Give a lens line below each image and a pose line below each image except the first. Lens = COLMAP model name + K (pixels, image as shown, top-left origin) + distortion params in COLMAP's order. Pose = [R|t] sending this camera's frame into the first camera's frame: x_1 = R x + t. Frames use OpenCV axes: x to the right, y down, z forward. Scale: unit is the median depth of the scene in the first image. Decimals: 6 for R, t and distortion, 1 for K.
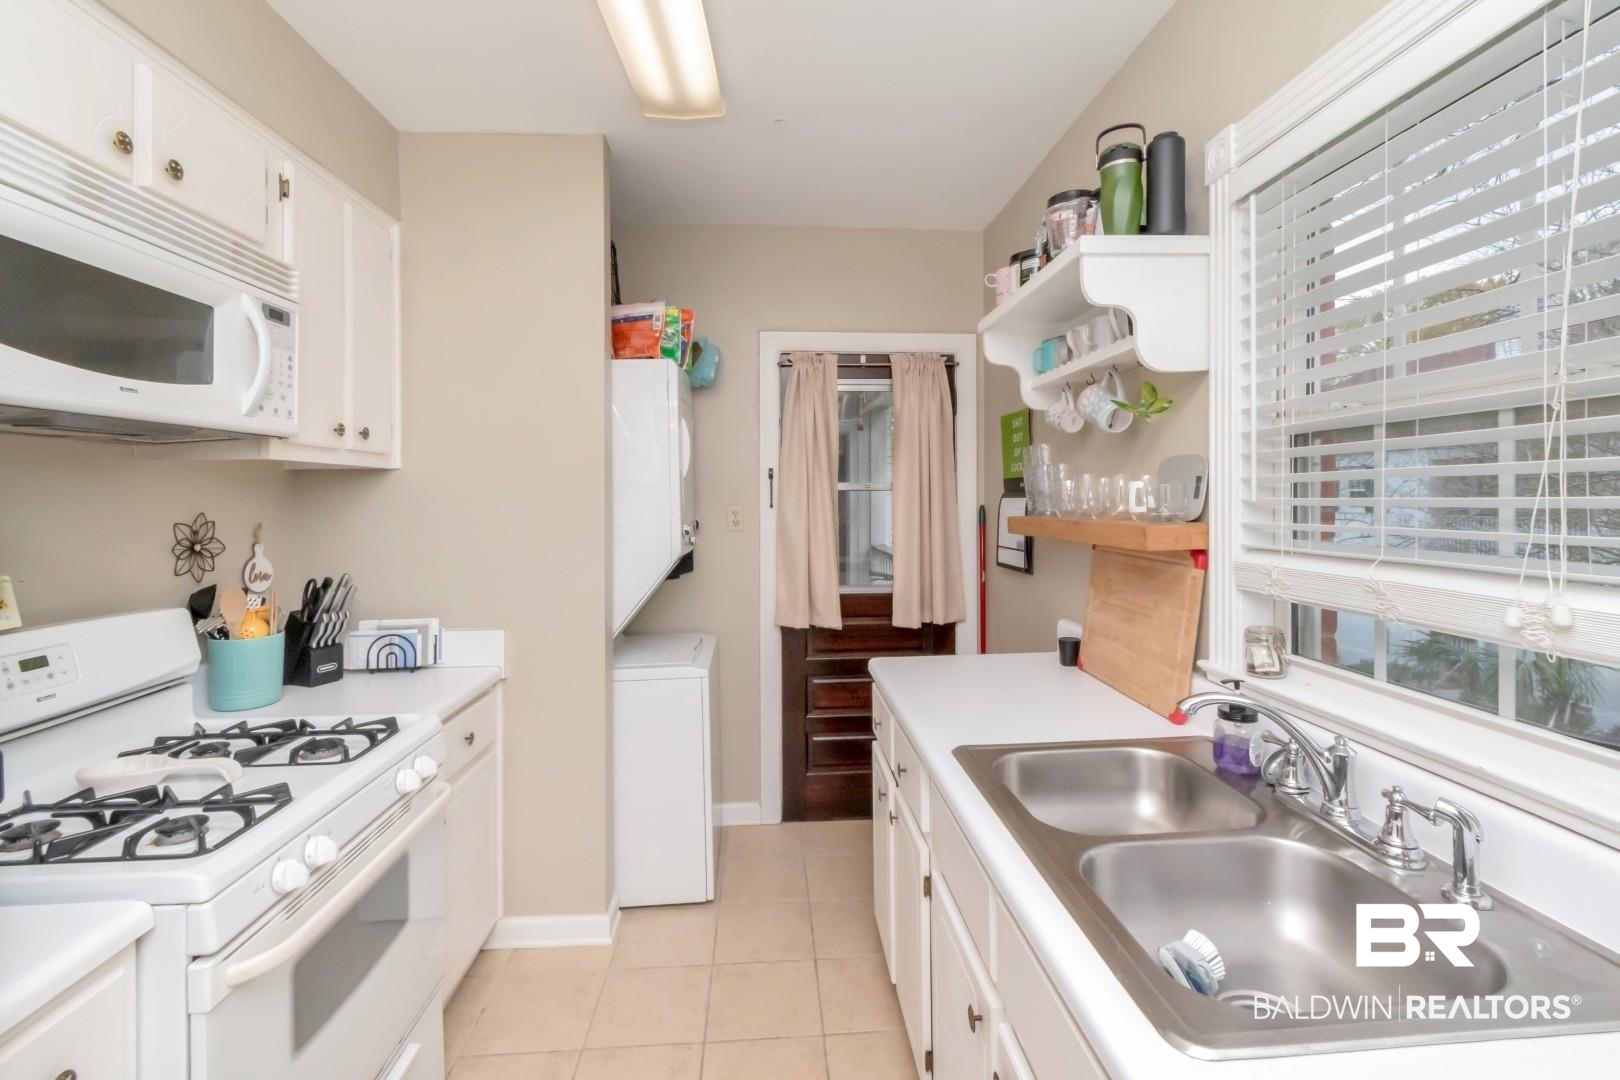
lens RADIAL K [[739.4, 0, 813.3], [0, 739.4, 493.9], [0, 0, 1]] dist [-0.000309, -0.000374]
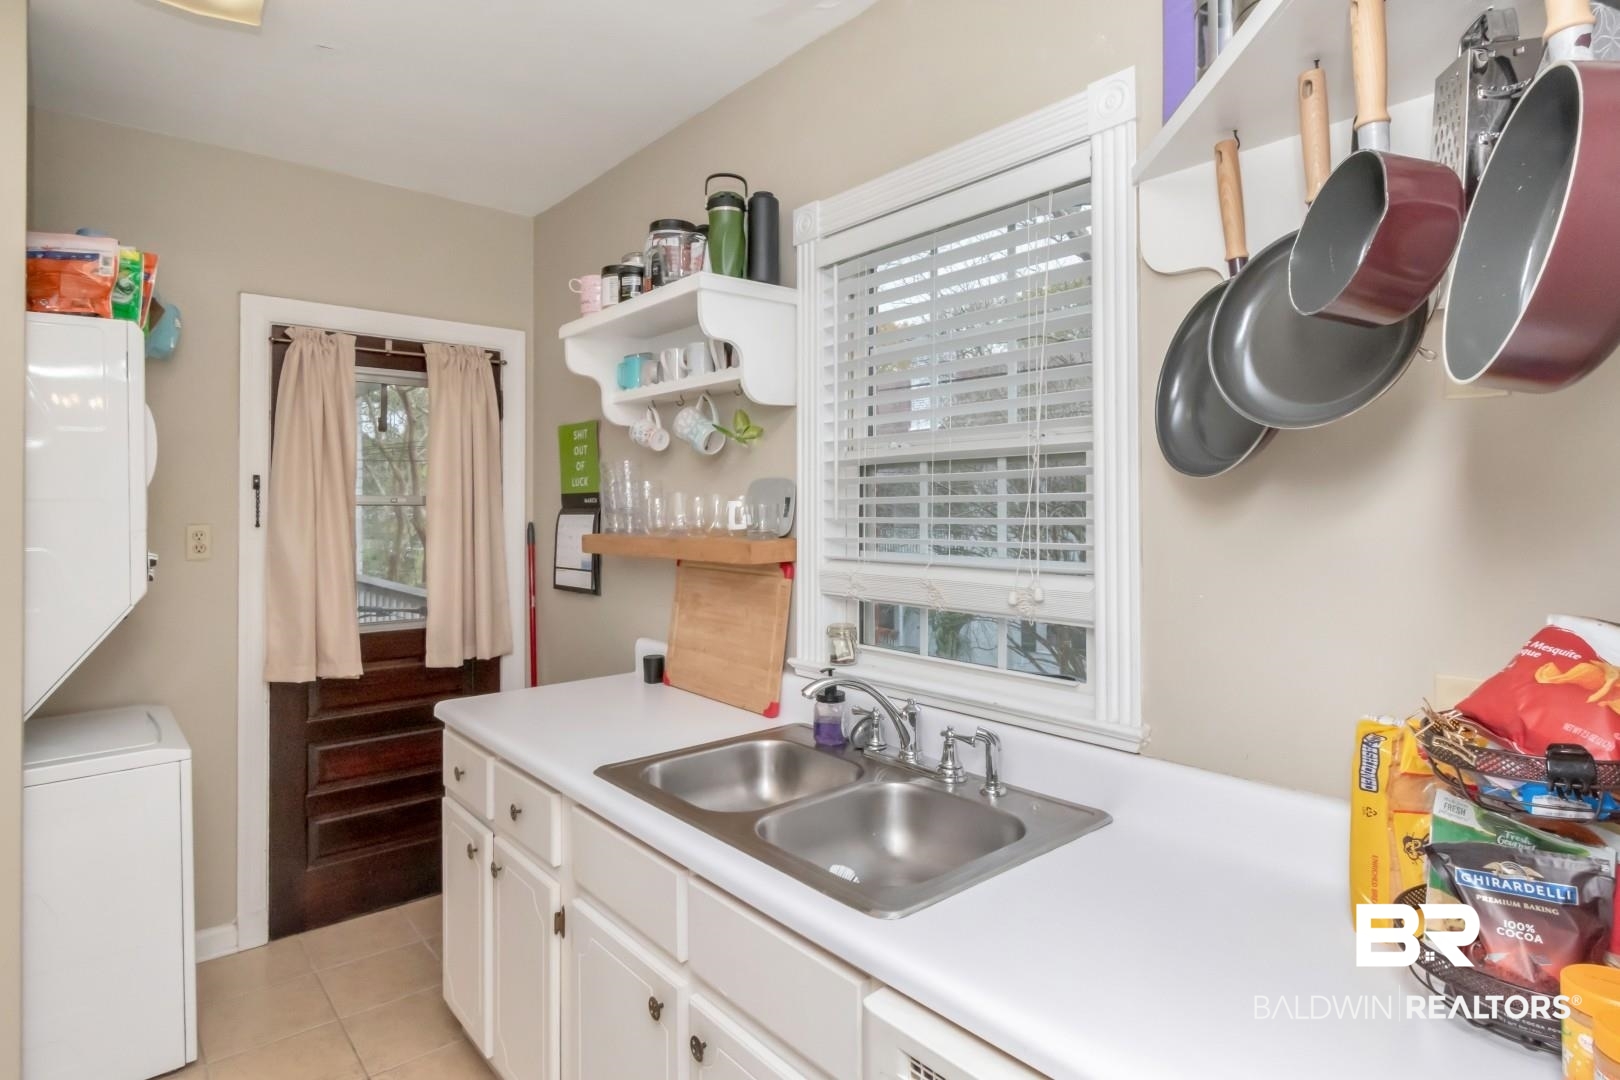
lens RADIAL K [[865.0, 0, 811.9], [0, 865.0, 491.8], [0, 0, 1]] dist [0.001830, 0.000580]
pose [[0.804480, 0.015835, 0.593768, -0.228990], [-0.005415, 0.999799, -0.019326, -0.006477], [-0.593955, 0.012332, 0.804404, -0.092656]]
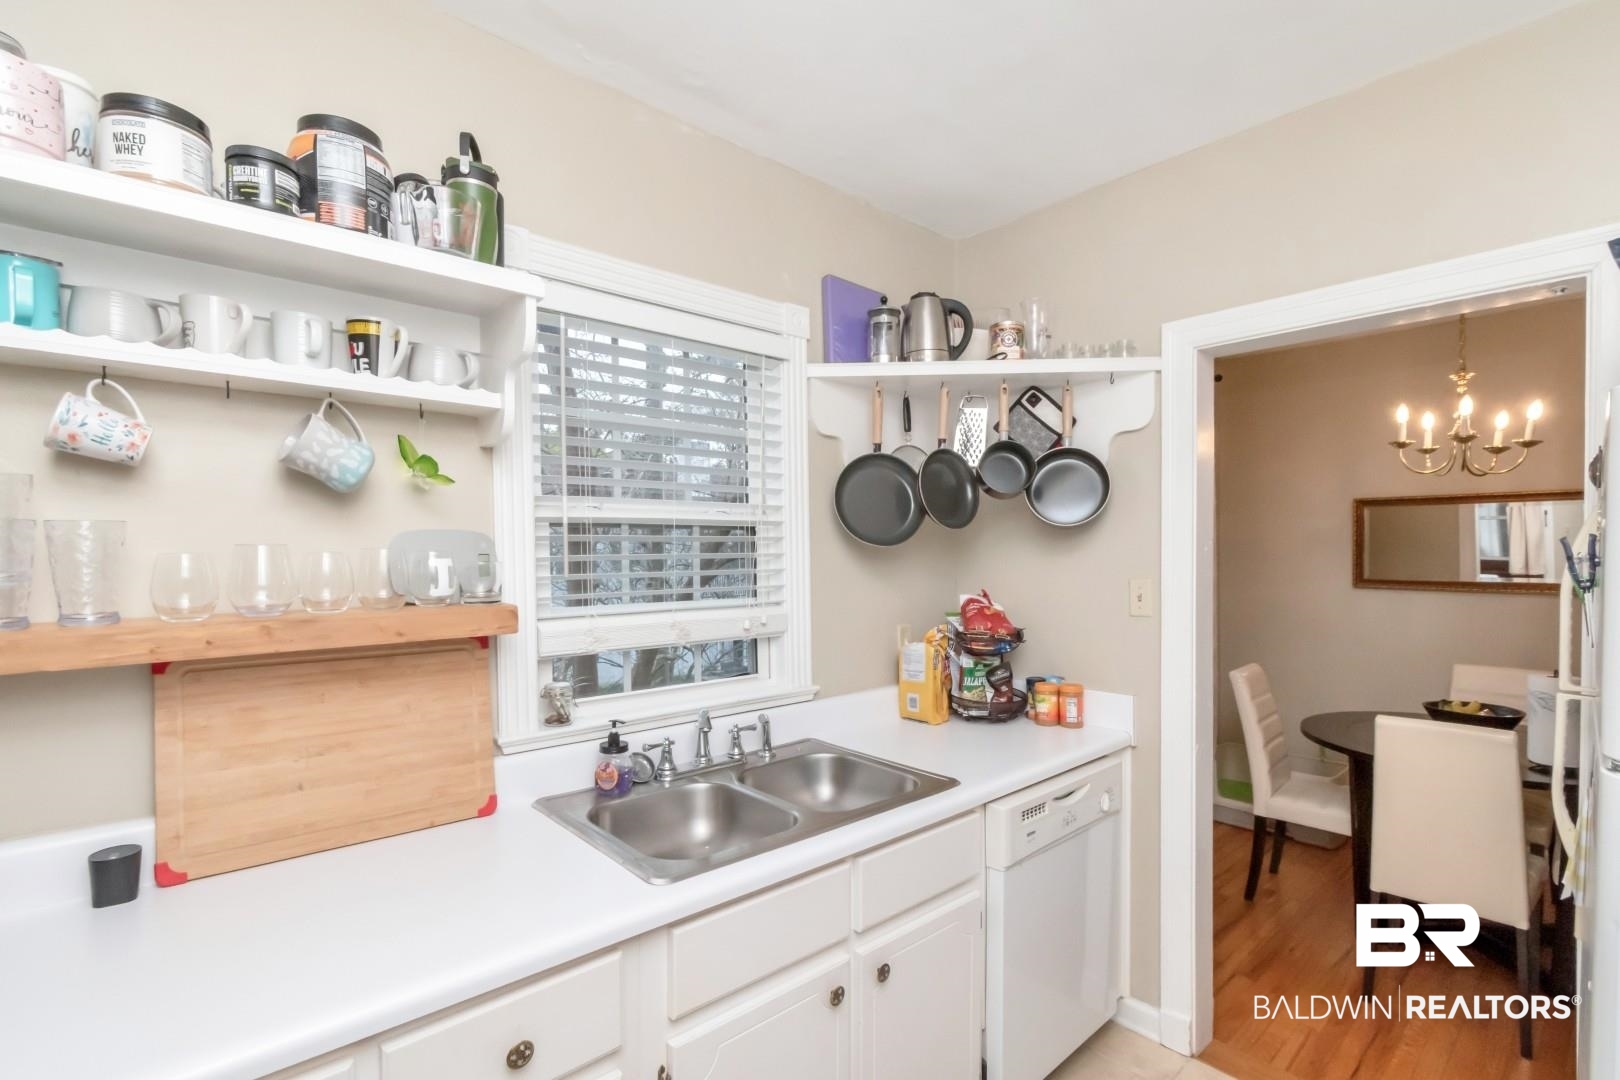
lens RADIAL K [[746.5, 0, 810.0], [0, 746.5, 540.0], [0, 0, 1]] dist [0.001011, 0.000499]
pose [[-0.610537, 0.026005, 0.791561, -0.509296], [0.008089, 0.999613, -0.026602, -0.012788], [-0.791946, -0.009839, -0.610511, 1.244268]]
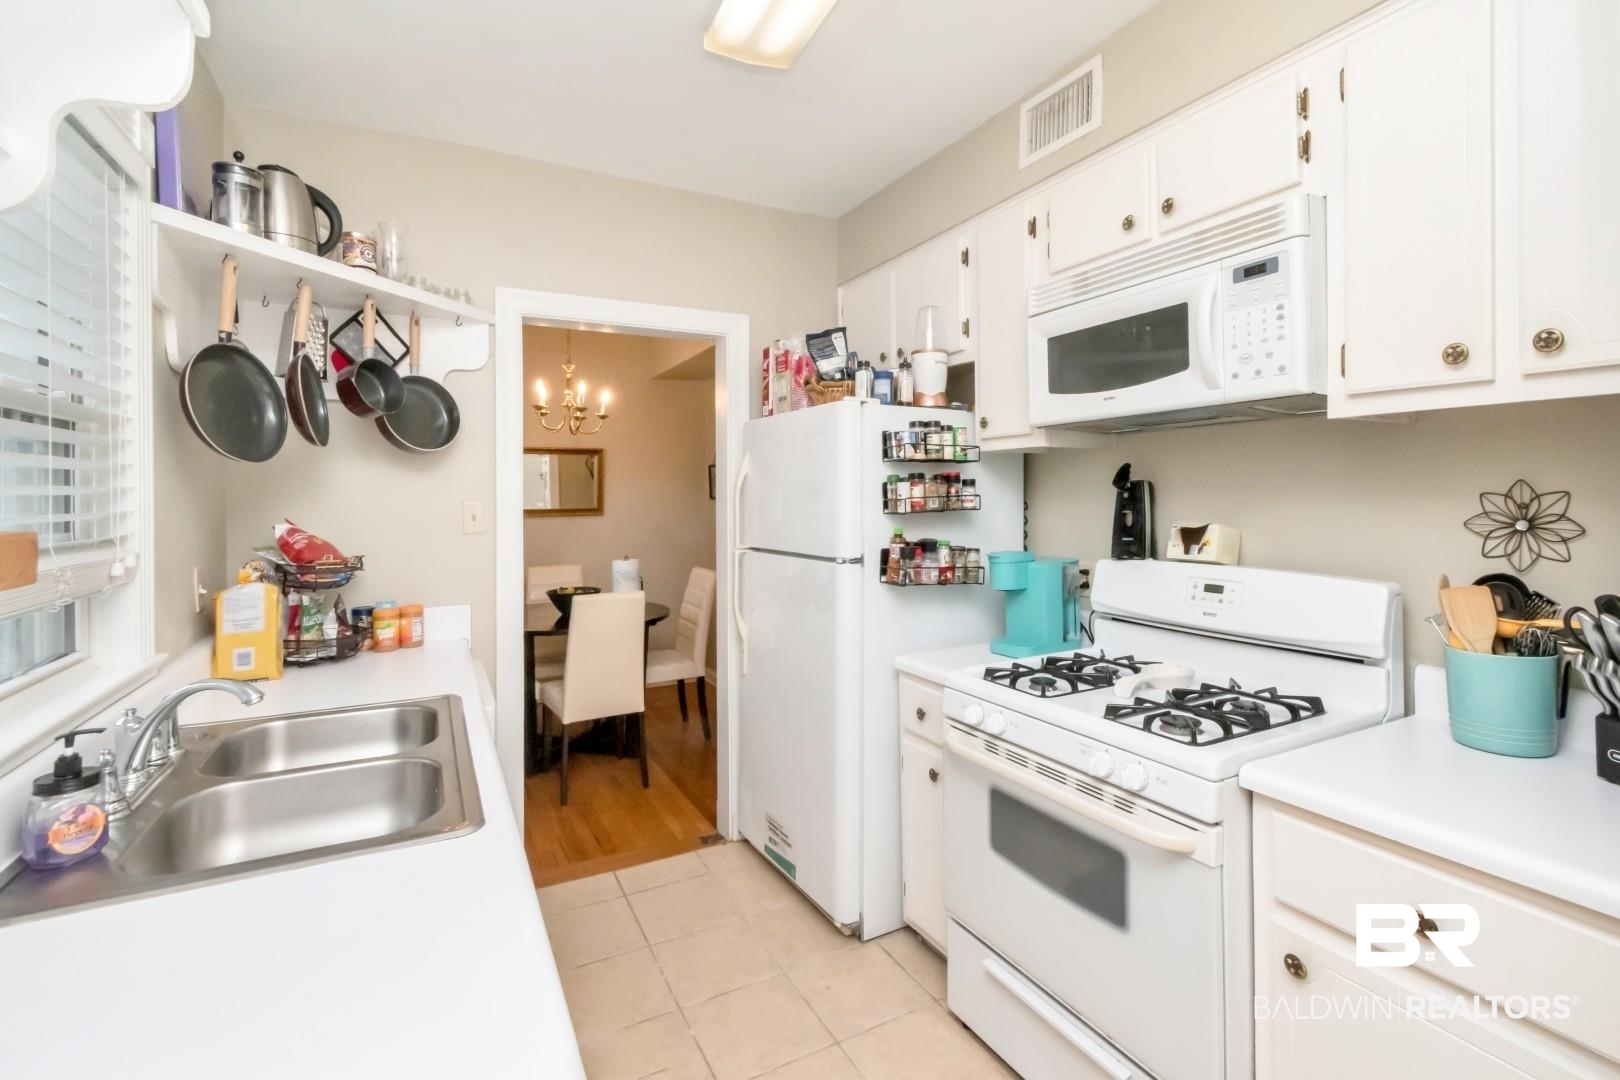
lens RADIAL K [[739.4, 0, 813.3], [0, 739.4, 493.9], [0, 0, 1]] dist [-0.000309, -0.000374]
pose [[-0.914680, 0.021433, -0.403610, 0.162874], [0.023307, 0.999728, 0.000269, 0.026460], [0.403506, -0.009160, -0.914931, 1.620676]]
